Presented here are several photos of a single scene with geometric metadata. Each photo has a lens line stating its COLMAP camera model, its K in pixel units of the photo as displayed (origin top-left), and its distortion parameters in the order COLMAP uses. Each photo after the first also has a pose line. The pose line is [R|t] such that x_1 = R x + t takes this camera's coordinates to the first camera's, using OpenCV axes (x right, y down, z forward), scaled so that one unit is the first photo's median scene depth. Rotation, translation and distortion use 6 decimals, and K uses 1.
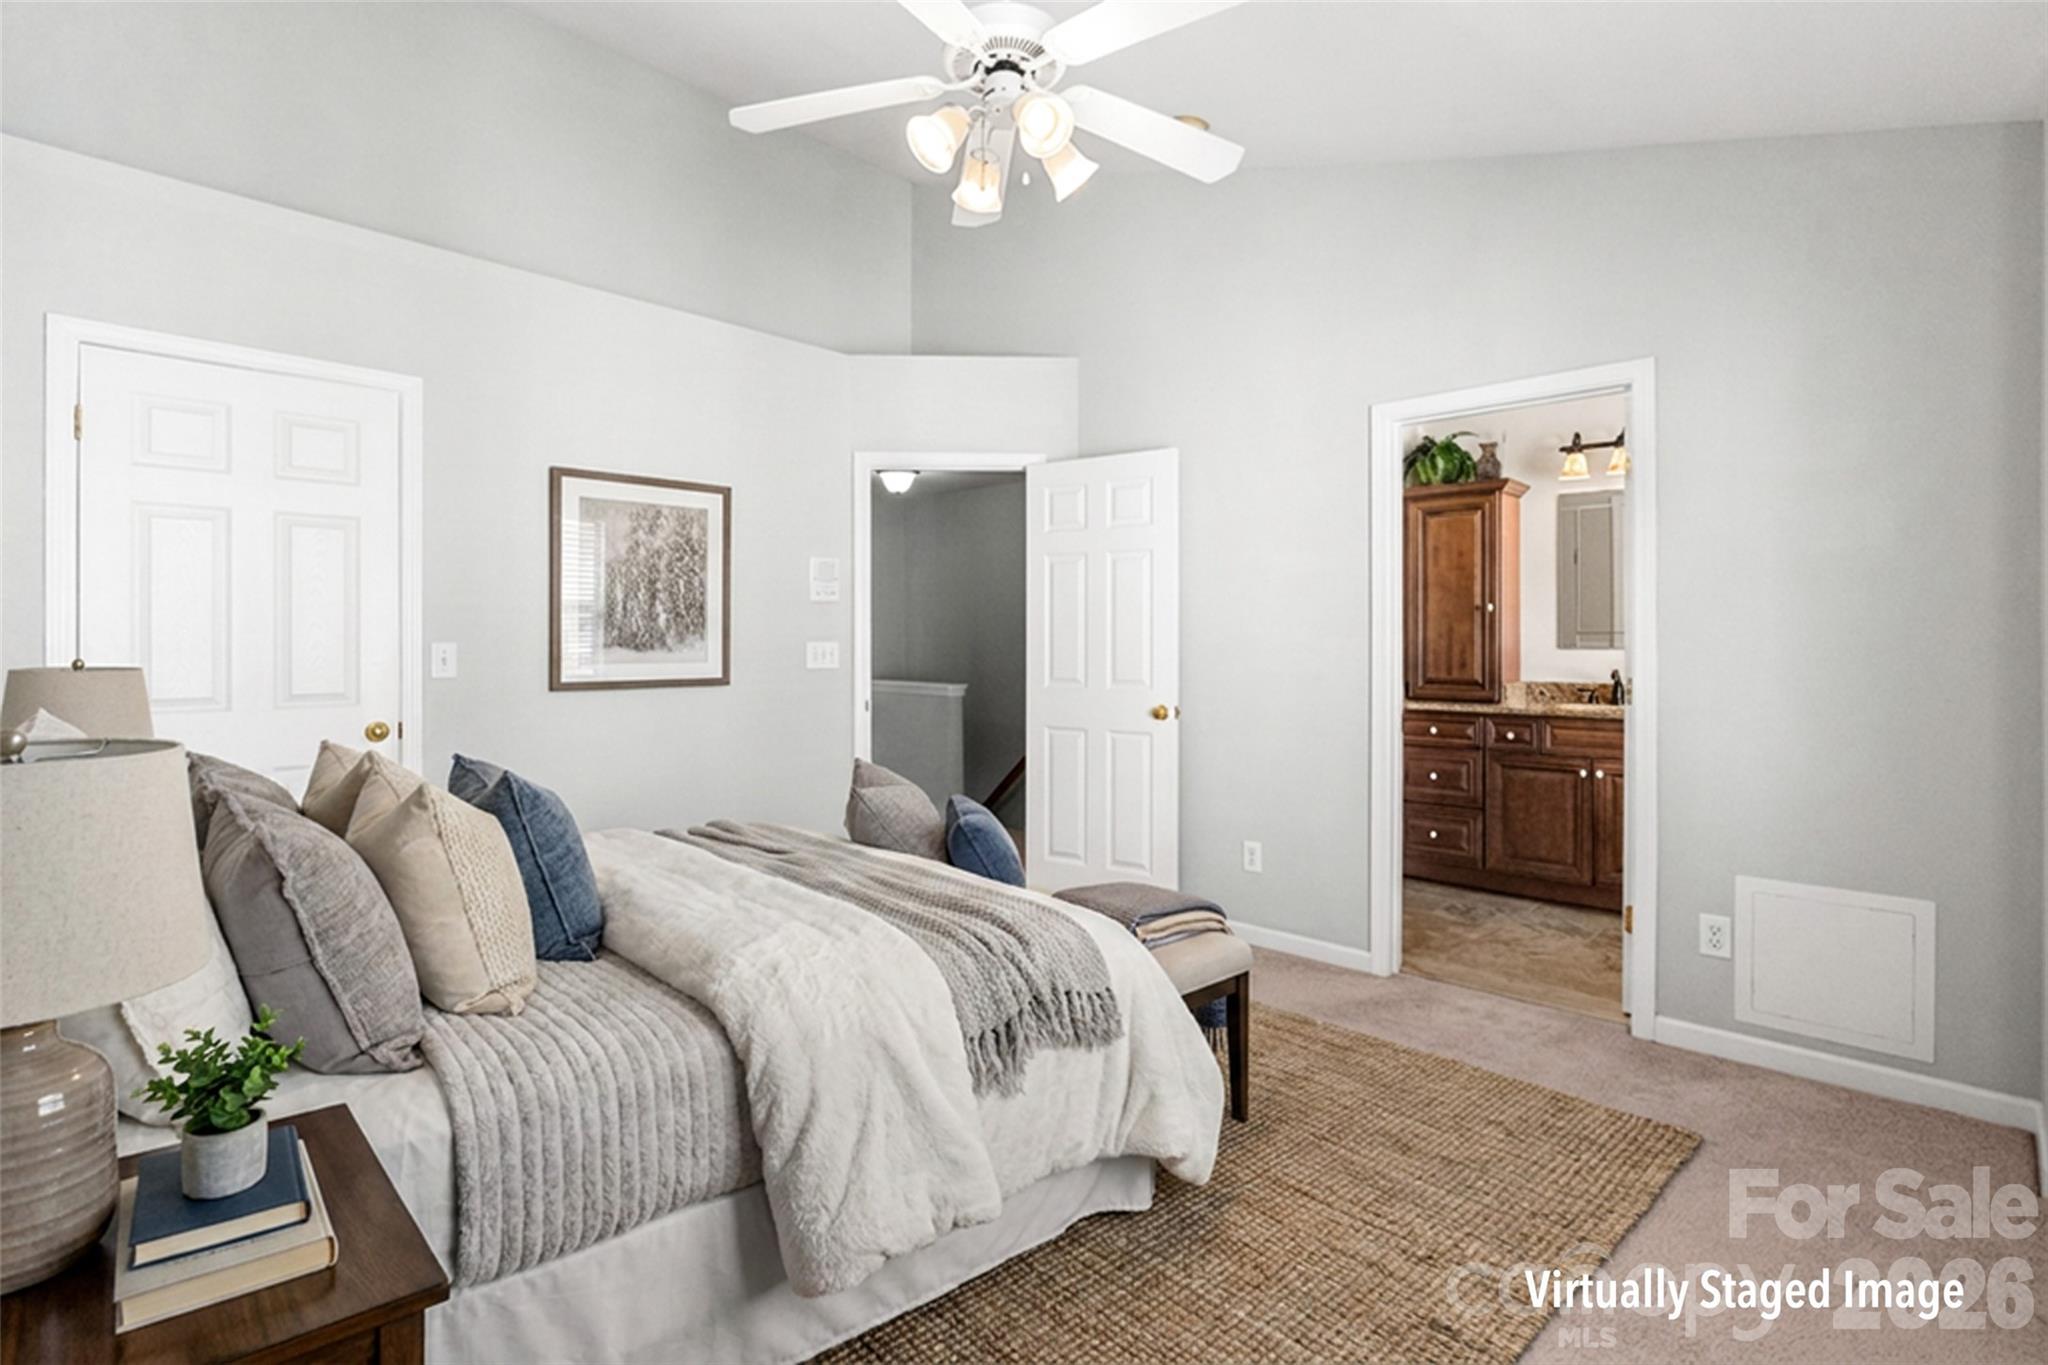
lens RADIAL K [[960.1, 0, 1024.9], [0, 960.1, 638.5], [0, 0, 1]] dist [-0.001825, 0.000254]
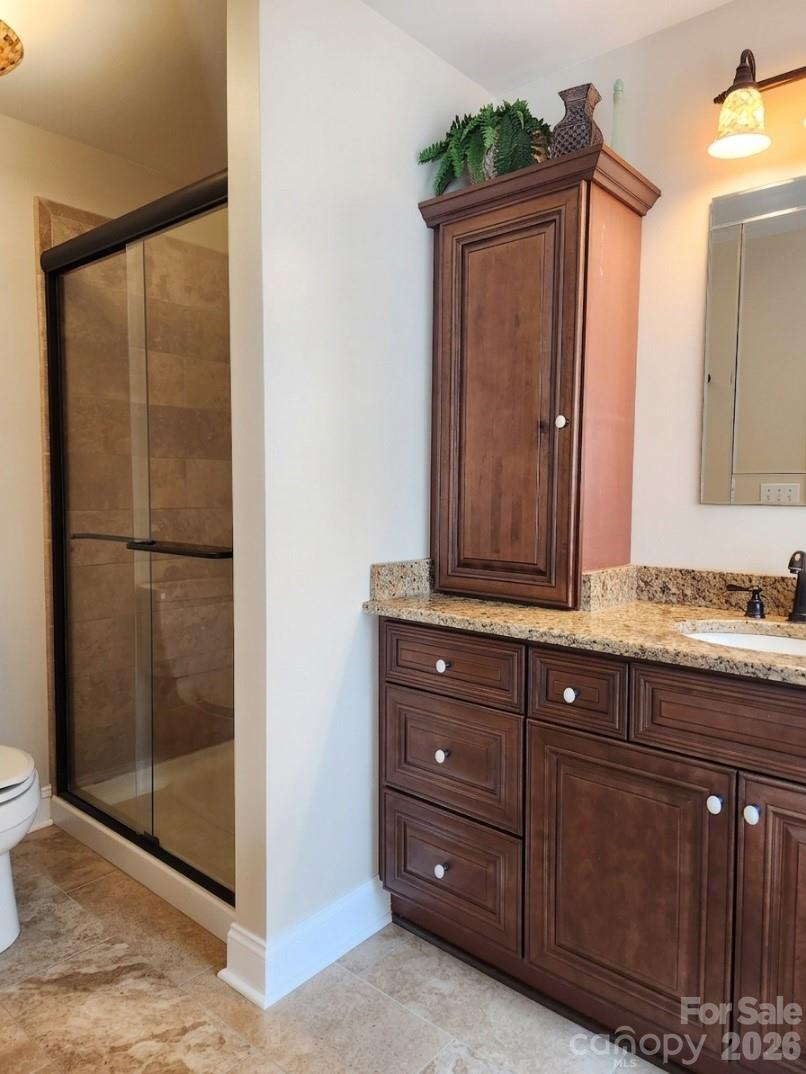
lens RADIAL K [[710.6, 0, 408.8], [0, 710.6, 538.7], [0, 0, 1]] dist [0.063444, -0.052536]
pose [[0.998722, 0.007545, 0.049974, 0.387625], [-0.010829, 0.997775, 0.065782, 0.004787], [-0.049366, -0.066239, 0.996582, 0.628734]]
